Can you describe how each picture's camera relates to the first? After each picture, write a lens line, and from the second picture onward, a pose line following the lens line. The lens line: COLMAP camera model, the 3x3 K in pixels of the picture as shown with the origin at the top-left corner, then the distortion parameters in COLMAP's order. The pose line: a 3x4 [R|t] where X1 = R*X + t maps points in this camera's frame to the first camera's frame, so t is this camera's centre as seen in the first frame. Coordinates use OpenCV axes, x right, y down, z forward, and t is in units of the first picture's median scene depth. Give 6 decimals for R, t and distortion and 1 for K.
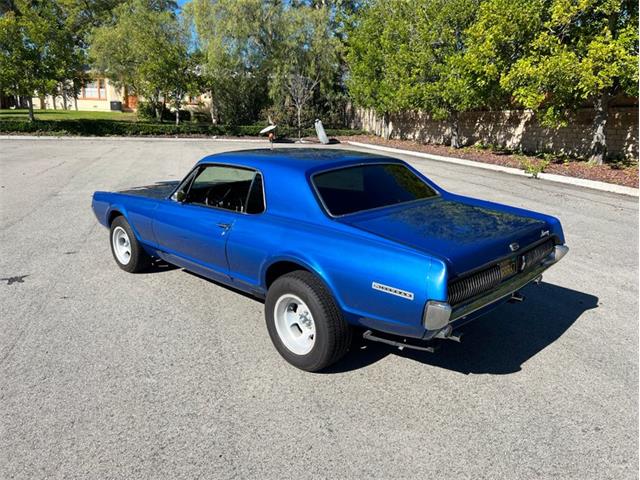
lens RADIAL K [[475.5, 0, 323.2], [0, 475.5, 232.5], [0, 0, 1]] dist [0.061760, -0.062977]
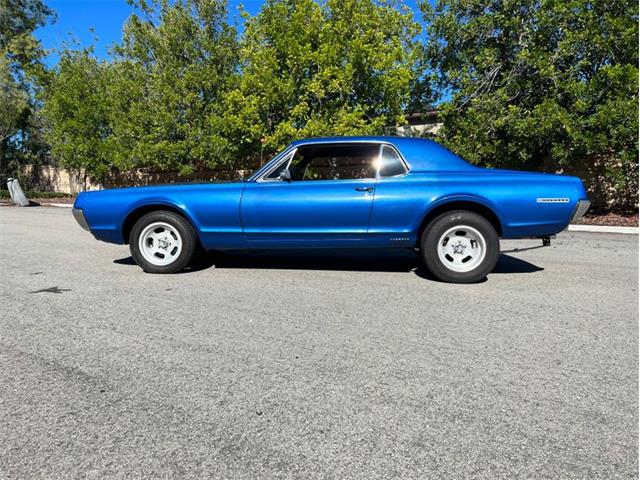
lens RADIAL K [[471.2, 0, 320.0], [0, 471.2, 240.0], [0, 0, 1]] dist [0.057352, -0.062647]
pose [[0.771344, -0.058210, 0.633751, -0.235176], [0.145857, 0.985472, -0.087008, 0.044200], [-0.619479, 0.159551, 0.768628, 0.043954]]
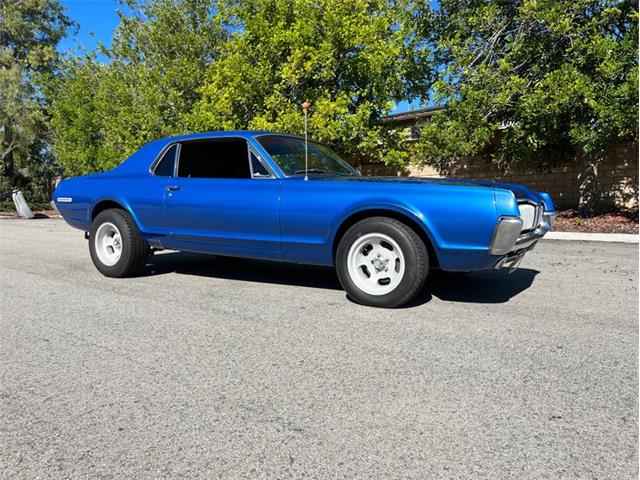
lens RADIAL K [[479.2, 0, 320.0], [0, 479.2, 240.0], [0, 0, 1]] dist [0.057330, -0.067127]
pose [[0.842020, -0.052421, 0.536894, -0.042252], [0.140075, 0.982375, -0.123764, 0.043807], [-0.520943, 0.179417, 0.834522, 0.073425]]
